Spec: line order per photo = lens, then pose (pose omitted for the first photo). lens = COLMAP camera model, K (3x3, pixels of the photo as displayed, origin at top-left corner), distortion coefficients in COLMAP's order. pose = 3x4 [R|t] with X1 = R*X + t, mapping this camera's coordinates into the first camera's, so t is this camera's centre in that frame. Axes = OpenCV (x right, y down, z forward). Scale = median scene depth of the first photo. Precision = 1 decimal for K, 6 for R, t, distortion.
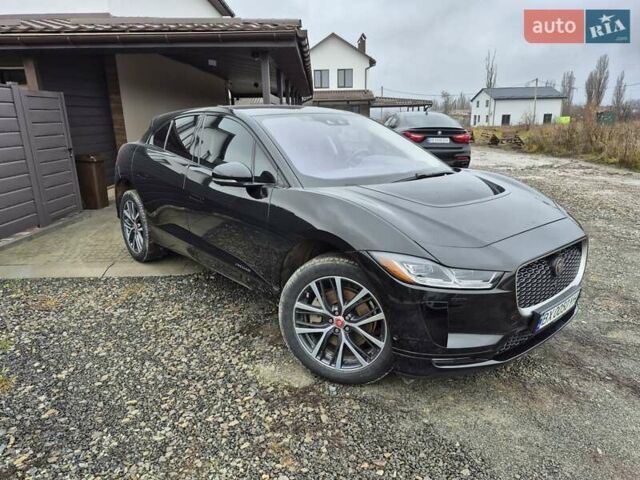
lens RADIAL K [[445.1, 0, 318.6], [0, 445.1, 243.5], [0, 0, 1]] dist [0.078188, -0.081619]
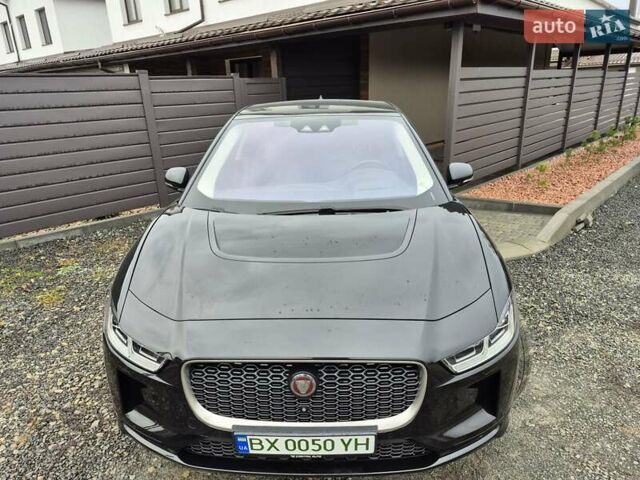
lens RADIAL K [[445.1, 0, 318.6], [0, 445.1, 243.5], [0, 0, 1]] dist [0.078188, -0.081619]
pose [[0.727848, 0.221291, -0.649051, 0.745243], [-0.168172, 0.975198, 0.143900, -0.203759], [0.664797, 0.004415, 0.747011, 0.405392]]
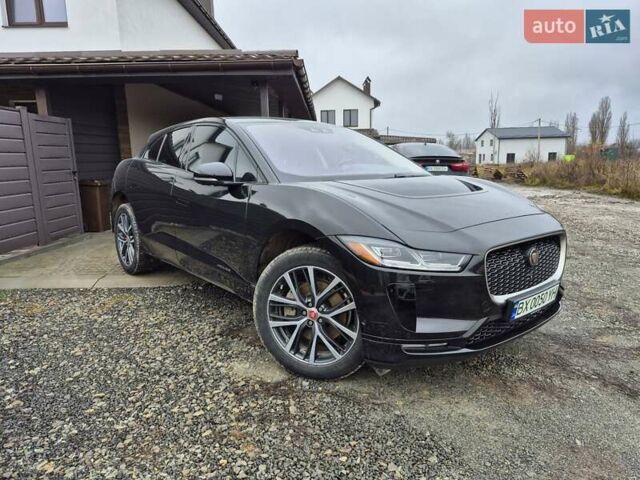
lens RADIAL K [[444.8, 0, 317.7], [0, 444.8, 236.6], [0, 0, 1]] dist [0.066692, -0.061992]
pose [[0.999746, 0.001513, -0.022499, 0.064788], [-0.003755, 0.994988, -0.099927, 0.085400], [0.022235, 0.099987, 0.994740, 0.003897]]
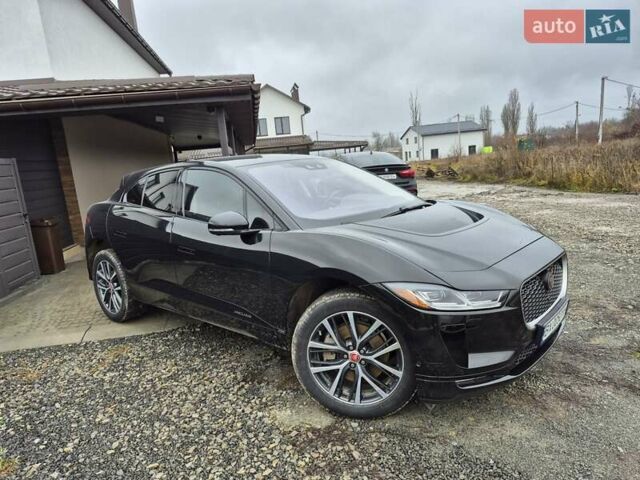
lens RADIAL K [[445.9, 0, 306.3], [0, 445.9, 246.1], [0, 0, 1]] dist [0.069663, -0.065691]
pose [[0.991074, -0.092502, 0.096003, -0.112227], [0.100676, 0.991358, -0.084104, 0.001083], [-0.087394, 0.093018, 0.991822, -0.022980]]
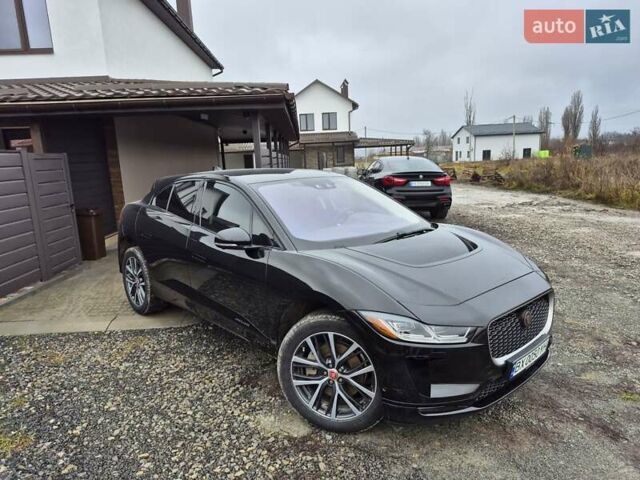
lens RADIAL K [[446.2, 0, 310.7], [0, 446.2, 240.6], [0, 0, 1]] dist [0.067251, -0.065629]
pose [[0.999626, -0.025900, 0.008775, -0.007944], [0.026554, 0.996017, -0.085119, -0.047625], [-0.006535, 0.085320, 0.996332, -0.103761]]
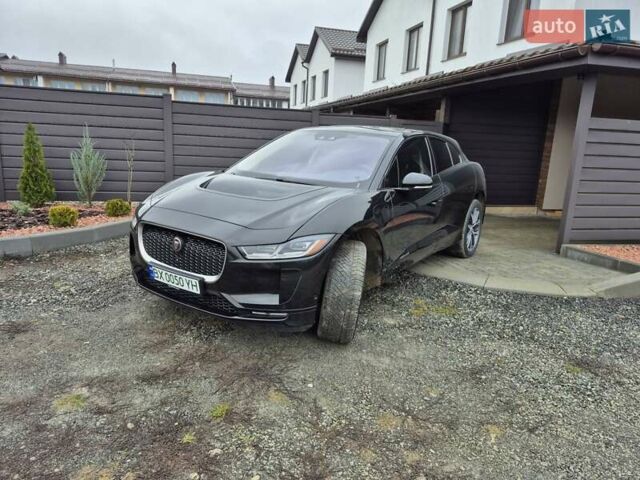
lens RADIAL K [[449.2, 0, 319.2], [0, 449.2, 228.1], [0, 0, 1]] dist [0.070954, -0.069732]
pose [[0.240916, 0.217035, -0.945968, 1.431985], [-0.315635, 0.939214, 0.135101, -0.226251], [0.917788, 0.266033, 0.294776, 0.778056]]
